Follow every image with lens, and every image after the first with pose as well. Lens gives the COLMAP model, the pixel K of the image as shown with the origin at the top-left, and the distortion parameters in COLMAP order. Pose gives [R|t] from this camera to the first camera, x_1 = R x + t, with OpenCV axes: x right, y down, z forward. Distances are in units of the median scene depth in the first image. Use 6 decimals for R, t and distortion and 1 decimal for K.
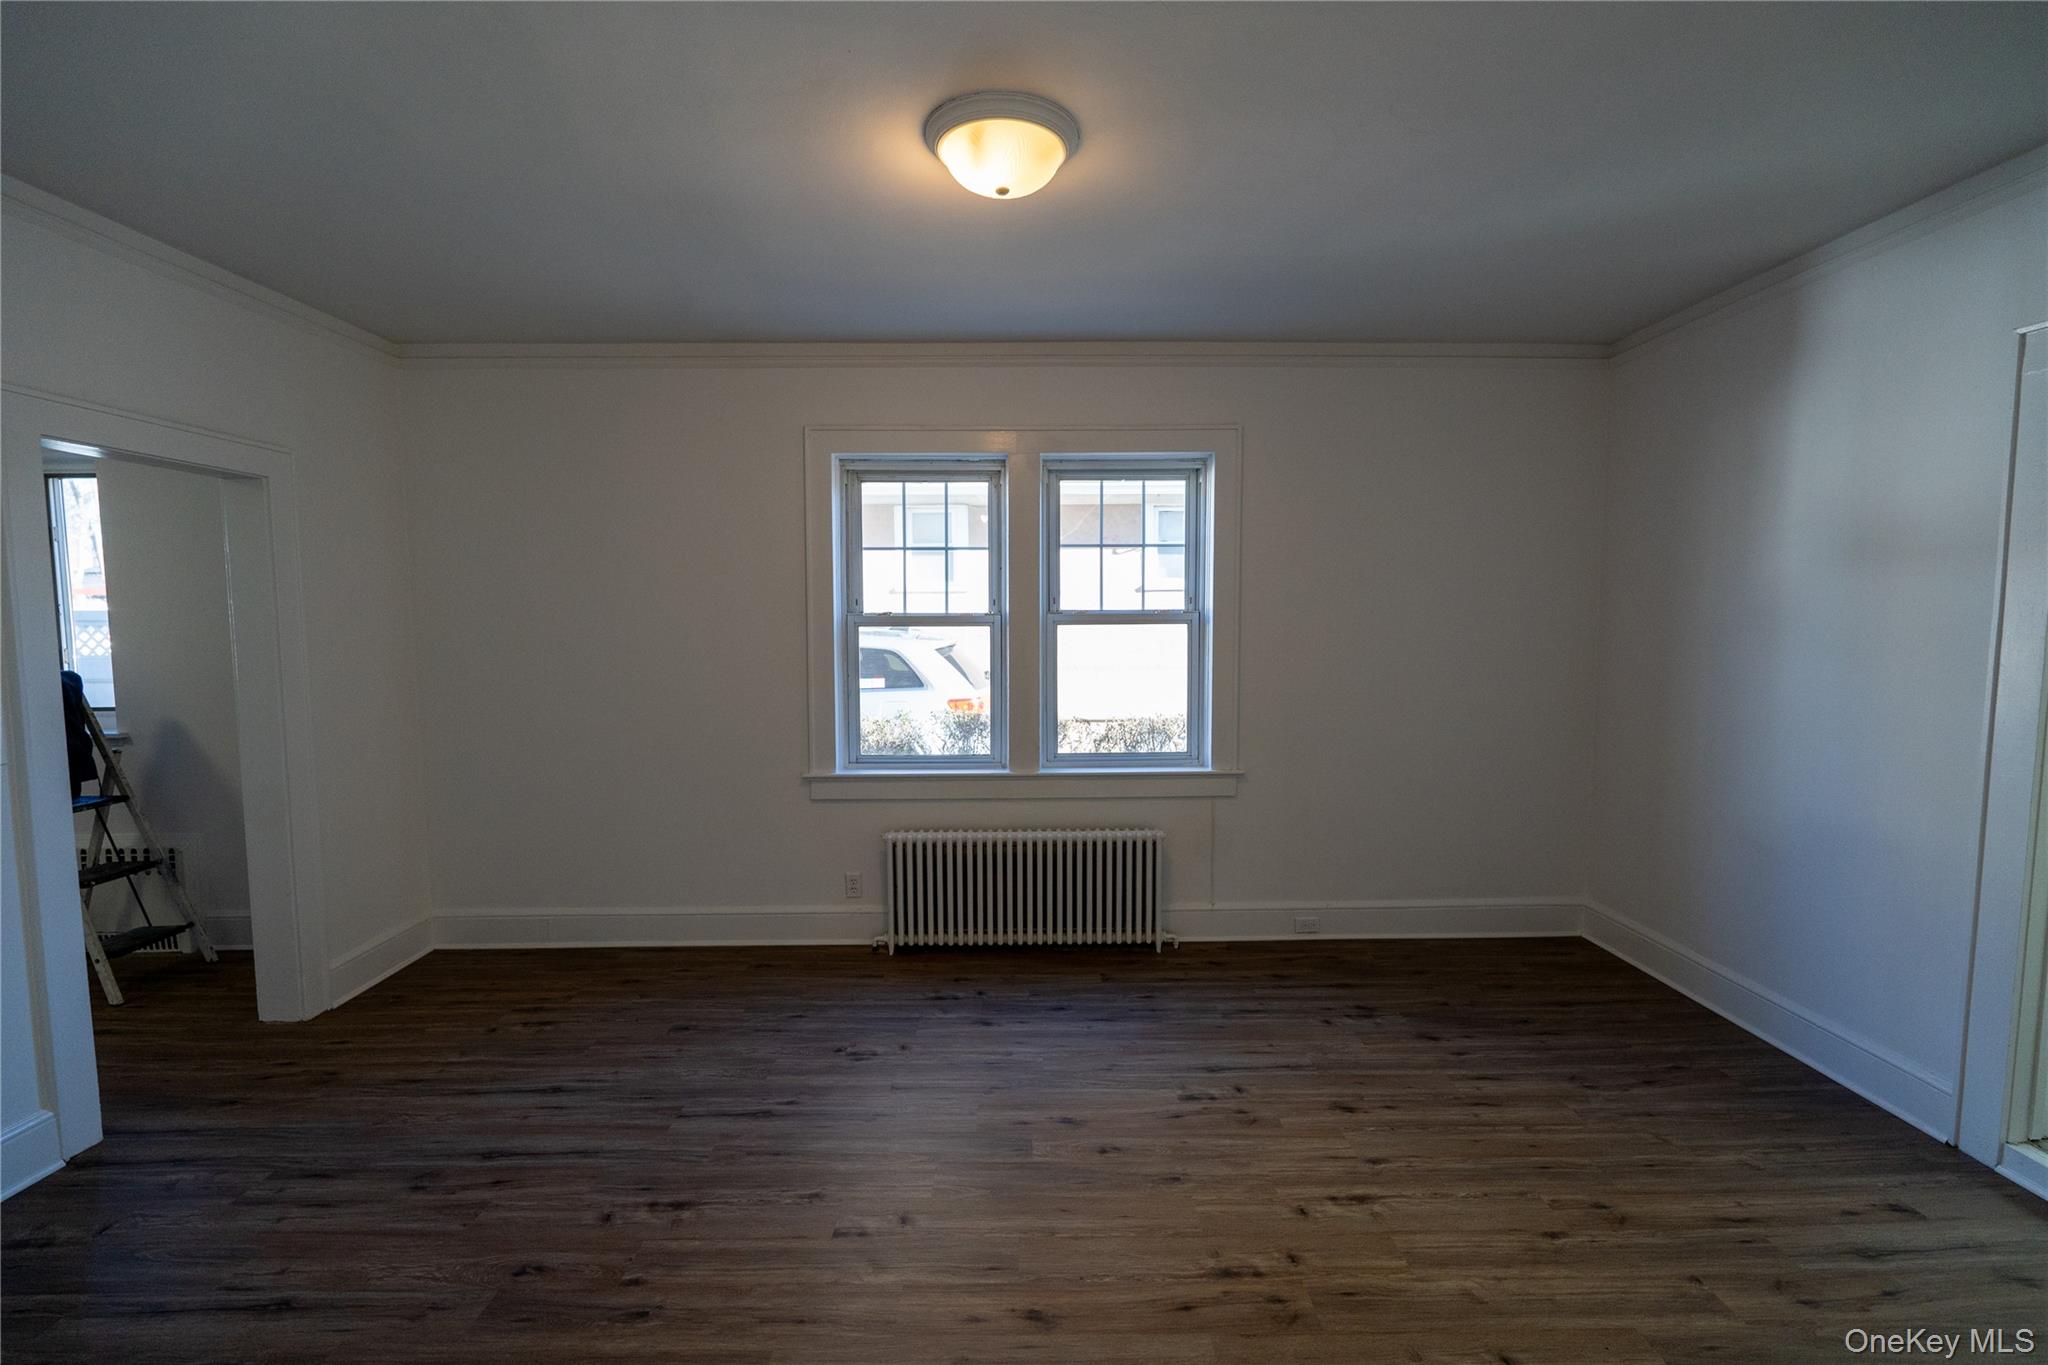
lens RADIAL K [[892.6, 0, 1024.0], [0, 892.6, 682.5], [0, 0, 1]] dist [-0.001411, 0.000072]
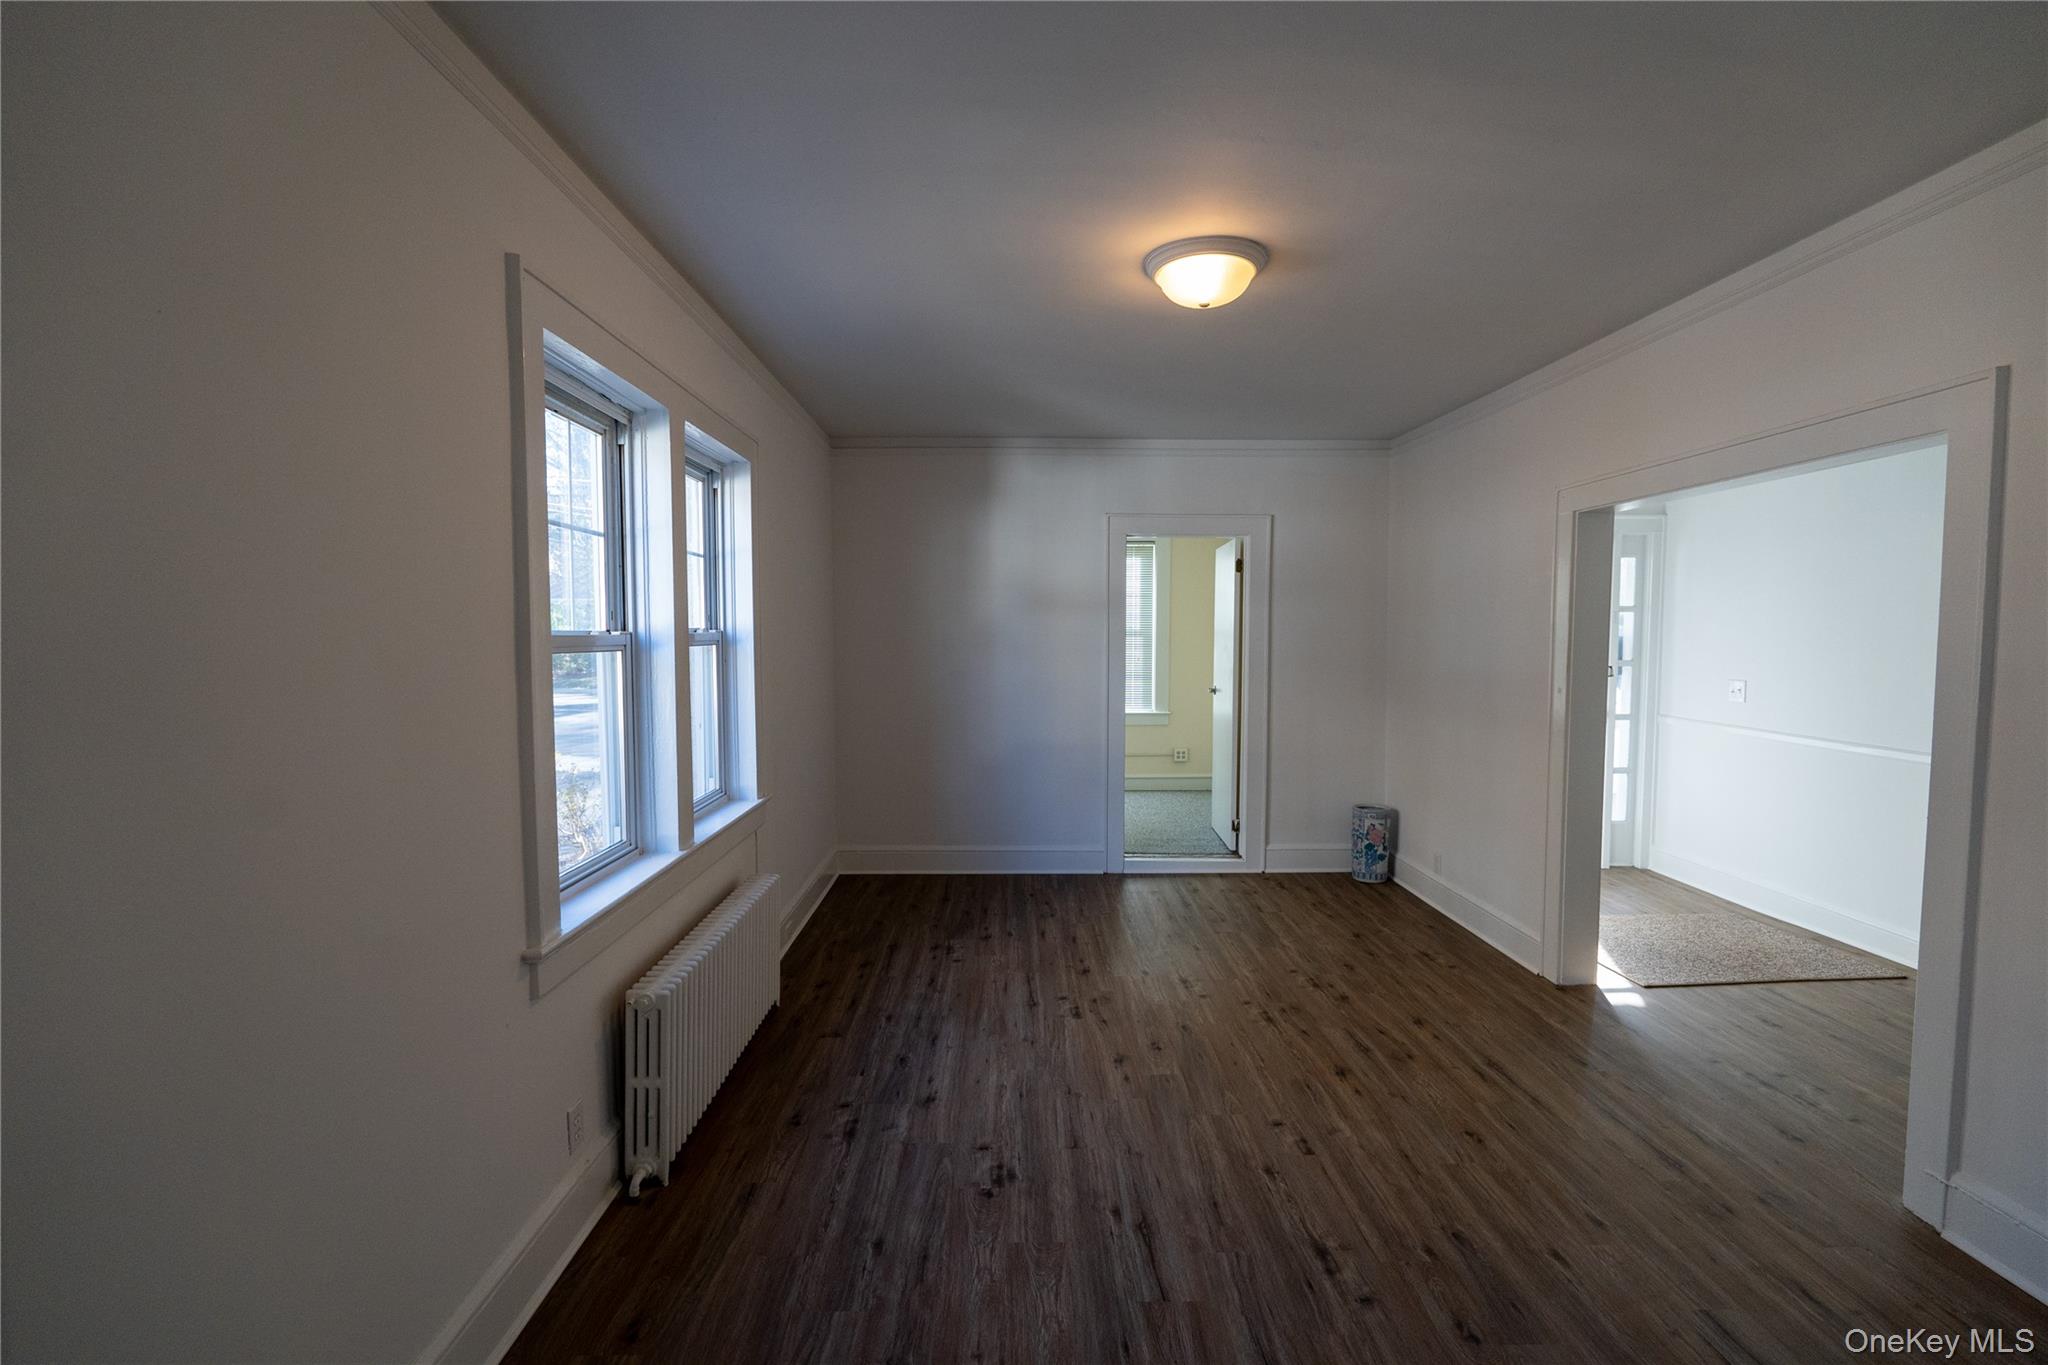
lens RADIAL K [[910.3, 0, 1024.0], [0, 910.3, 682.5], [0, 0, 1]] dist [-0.000772, 0.000193]
pose [[-0.006091, -0.048076, 0.998825, -1.020348], [0.071193, 0.996288, 0.048388, -0.070618], [-0.997444, 0.071404, -0.002646, 0.980329]]
